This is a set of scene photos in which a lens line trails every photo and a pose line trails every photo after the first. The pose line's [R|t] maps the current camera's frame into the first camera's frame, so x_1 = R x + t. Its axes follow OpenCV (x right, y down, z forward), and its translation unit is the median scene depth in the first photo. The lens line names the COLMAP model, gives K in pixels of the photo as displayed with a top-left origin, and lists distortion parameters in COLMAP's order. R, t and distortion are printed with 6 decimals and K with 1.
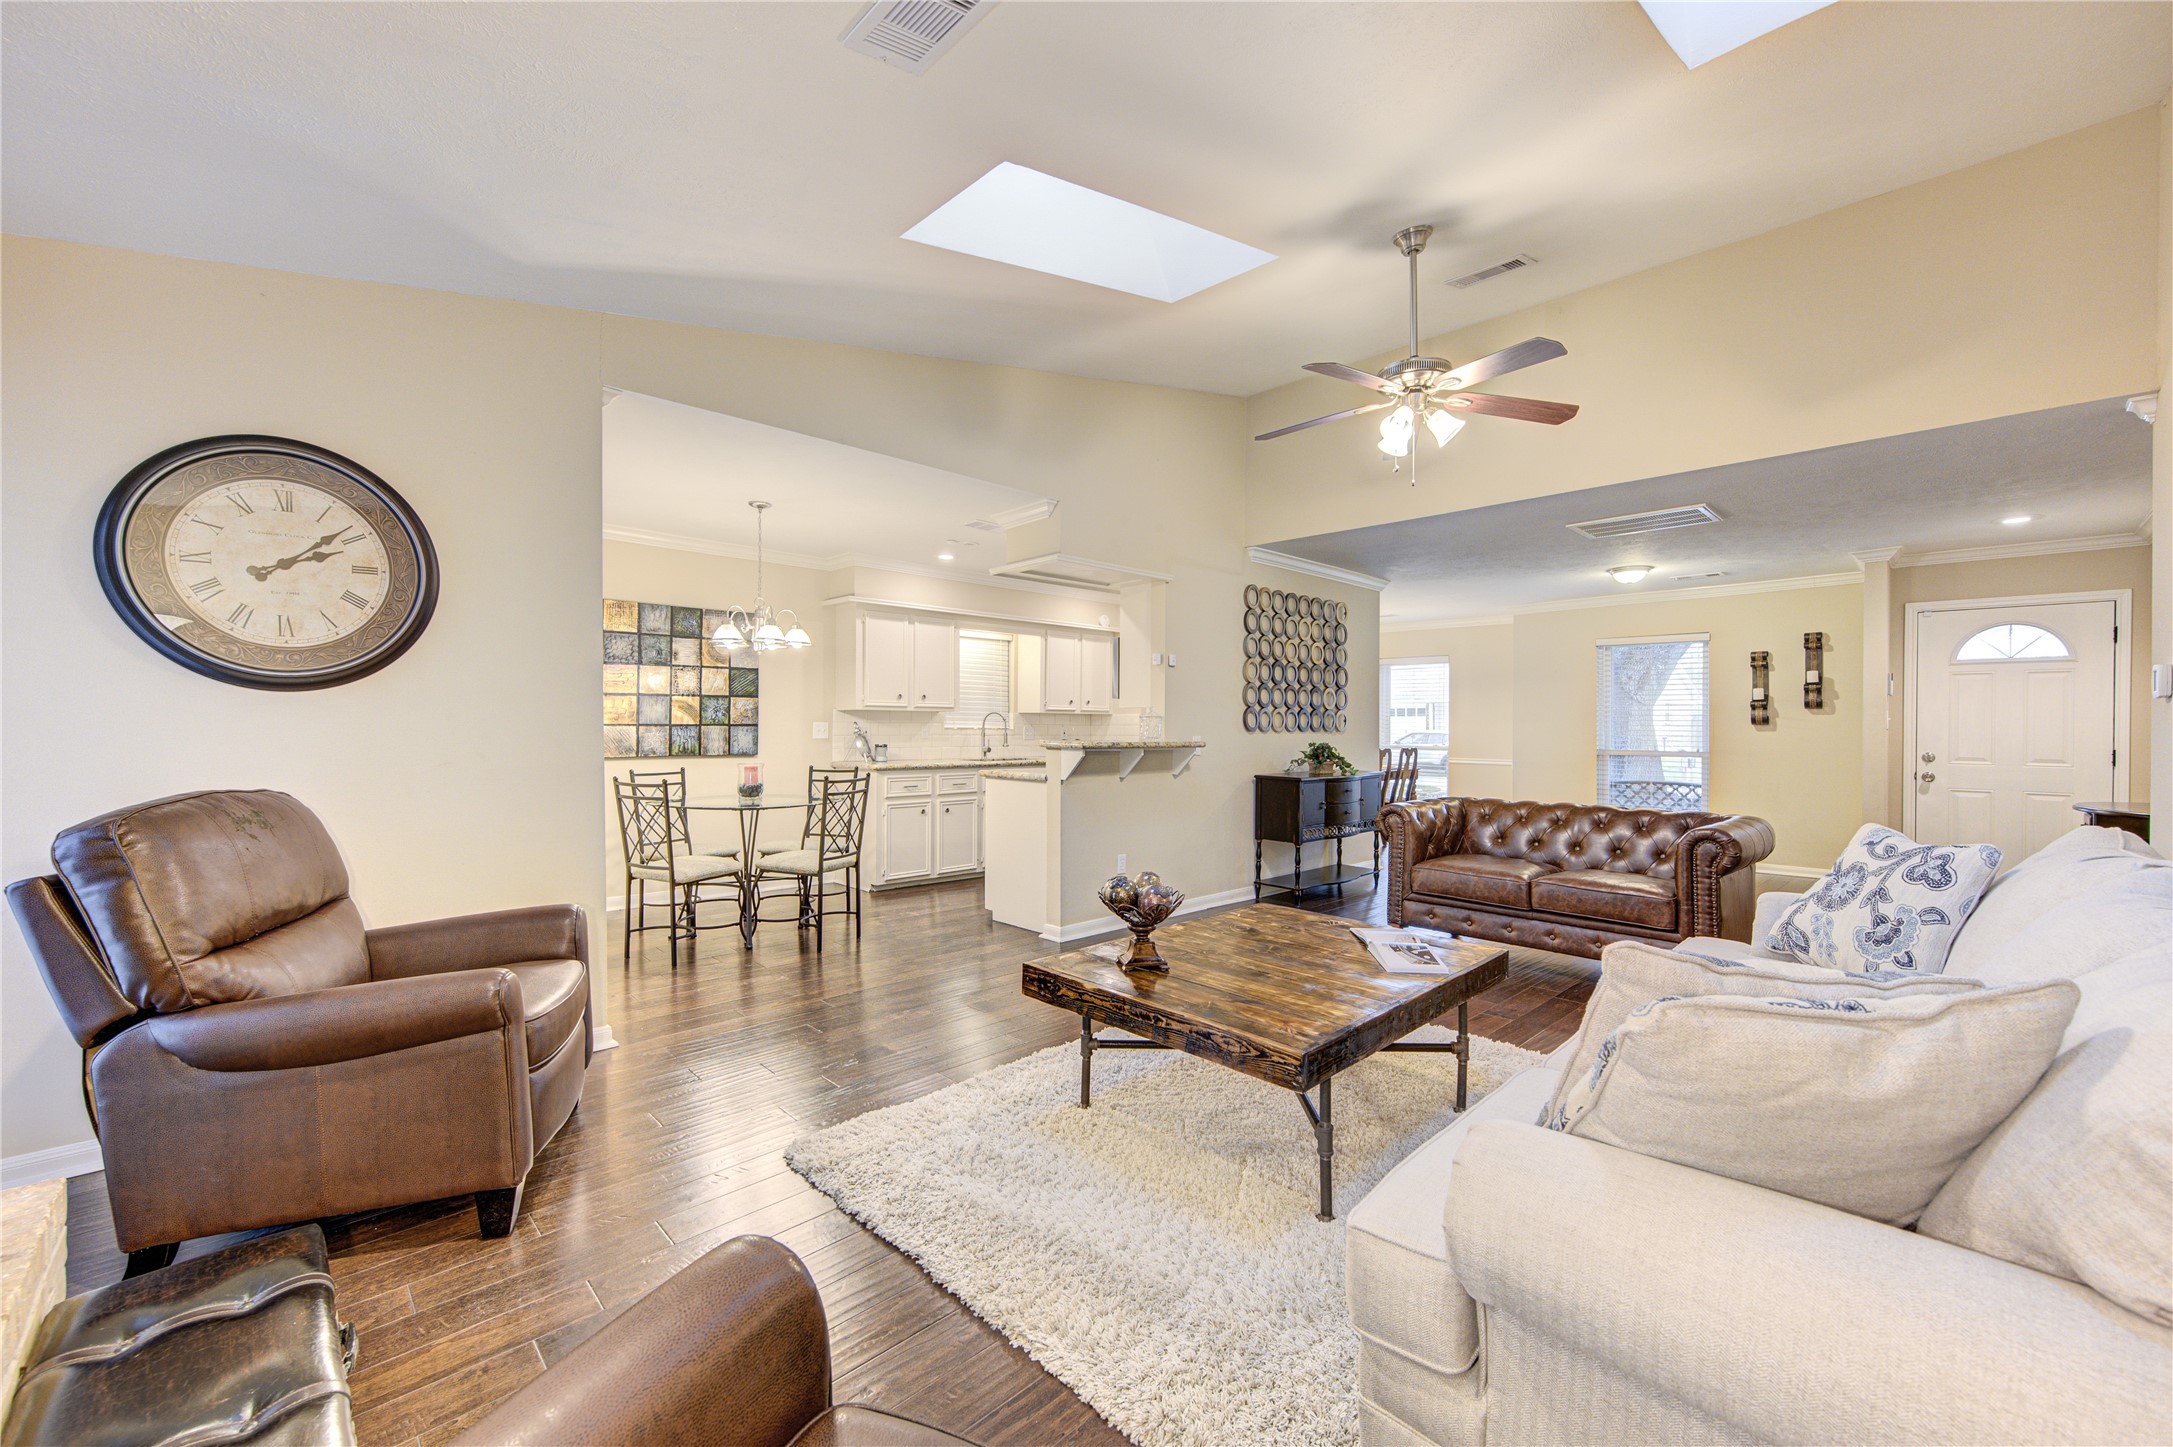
lens RADIAL K [[851.4, 0, 1082.7], [0, 851.4, 735.3], [0, 0, 1]] dist [-0.007409, -0.000032]
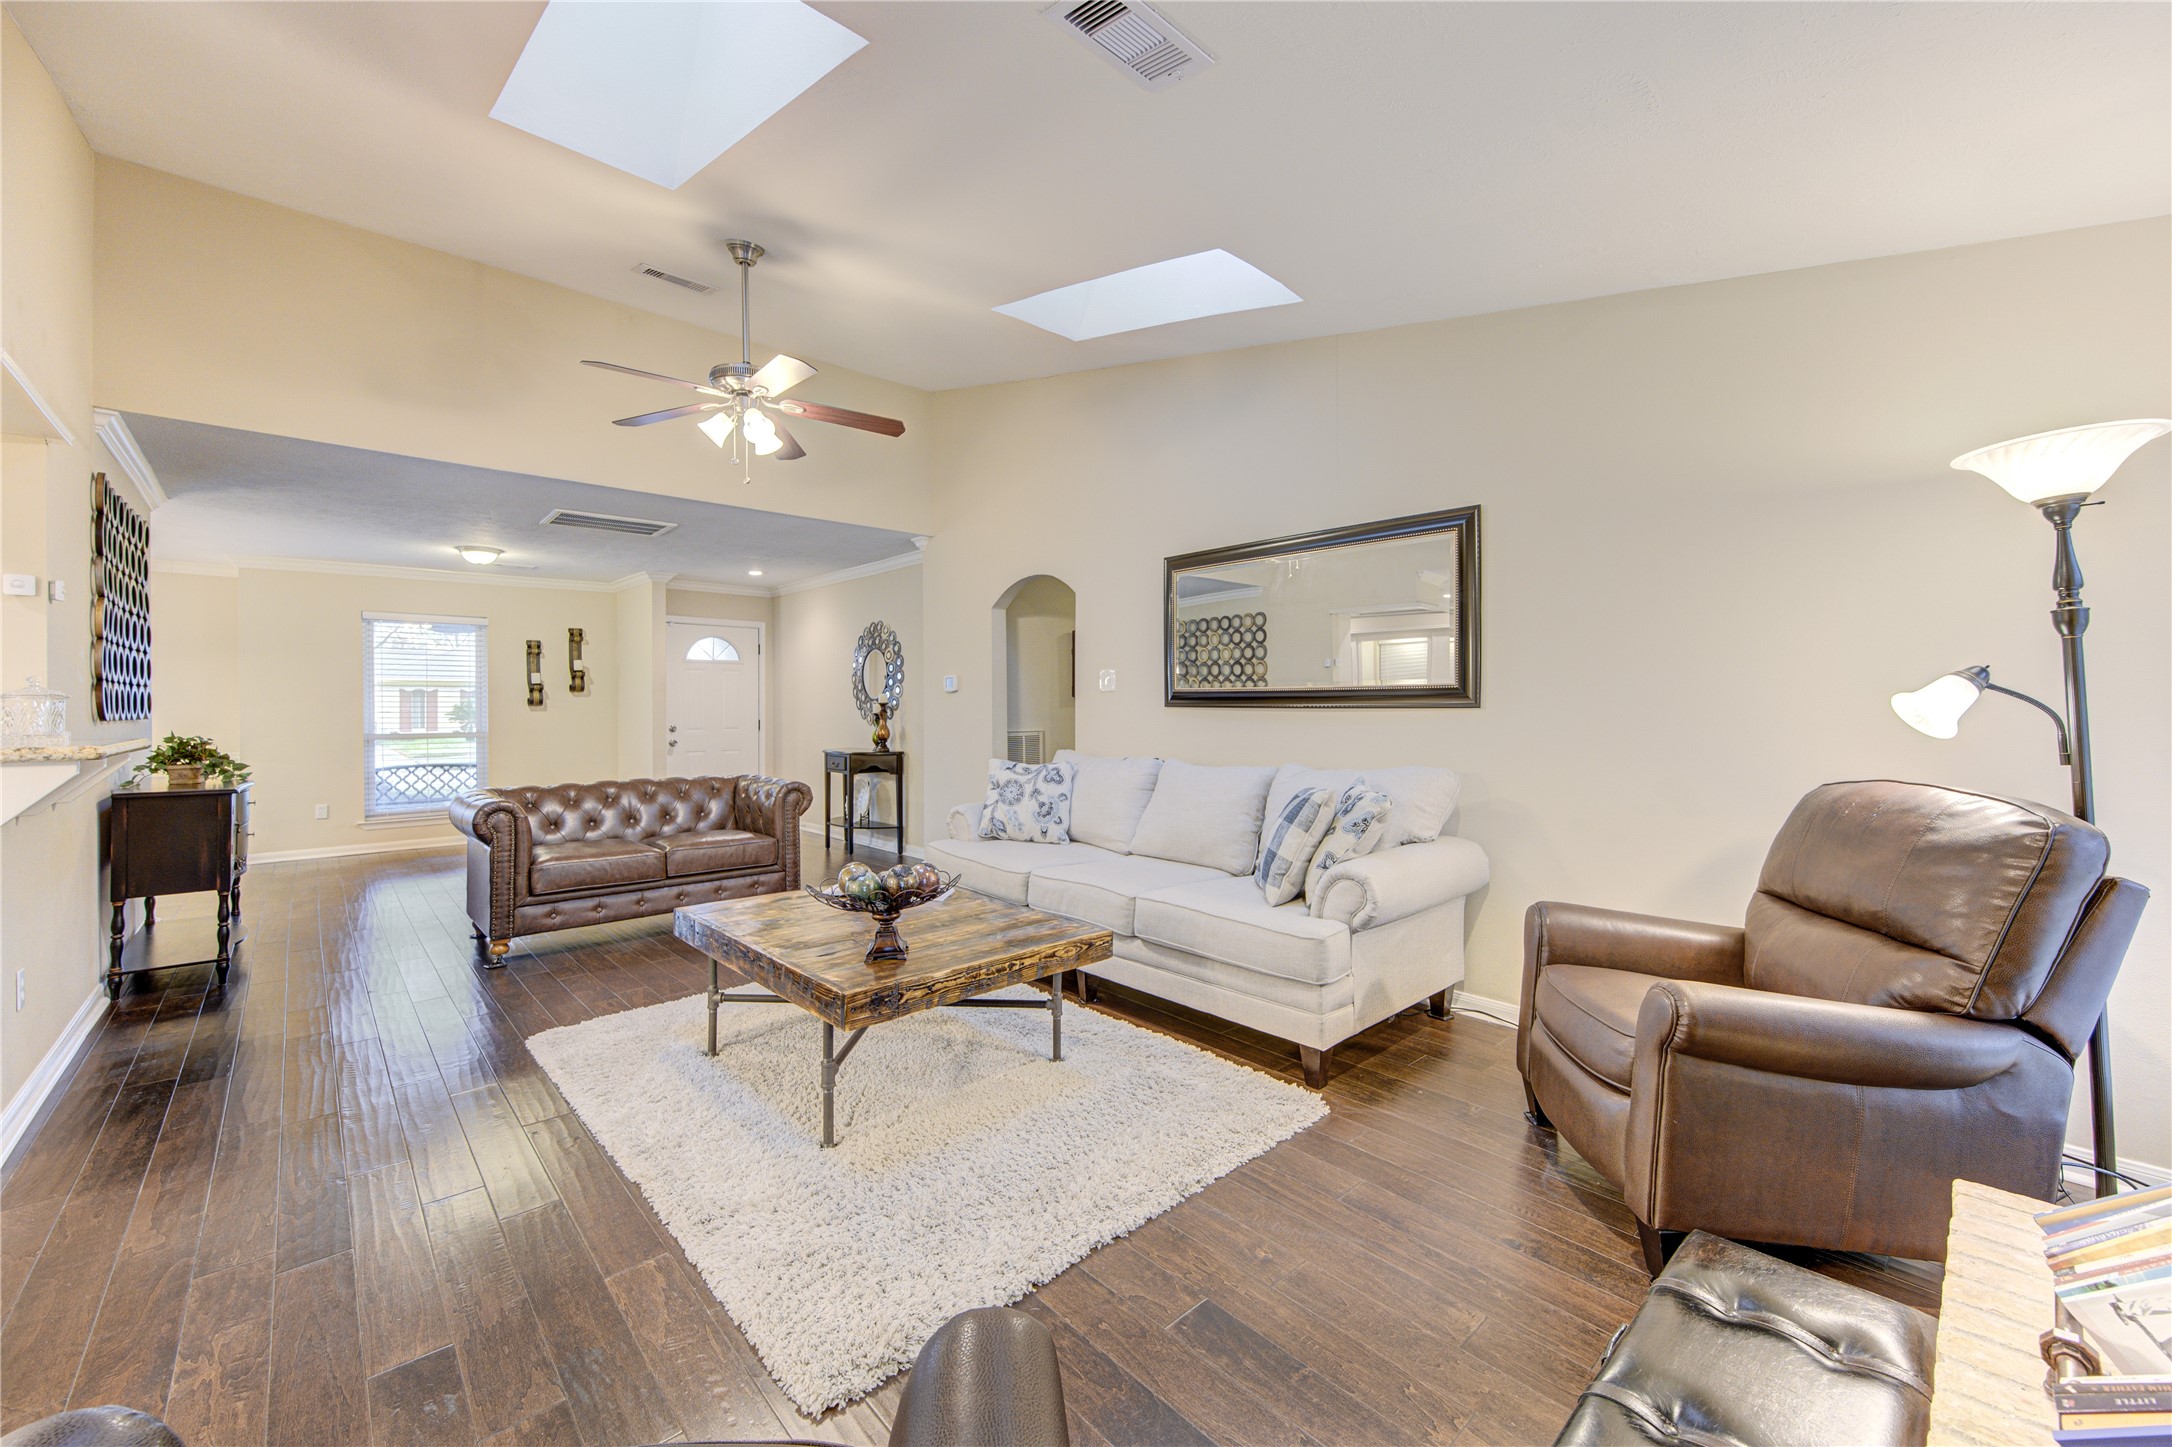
lens RADIAL K [[851.0, 0, 1079.5], [0, 851.0, 705.8], [0, 0, 1]] dist [-0.007409, -0.000032]
pose [[0.031794, -0.003438, 0.999489, -0.899271], [0.016366, 0.999862, 0.002919, -0.012120], [-0.999360, 0.016265, 0.031846, 0.749312]]
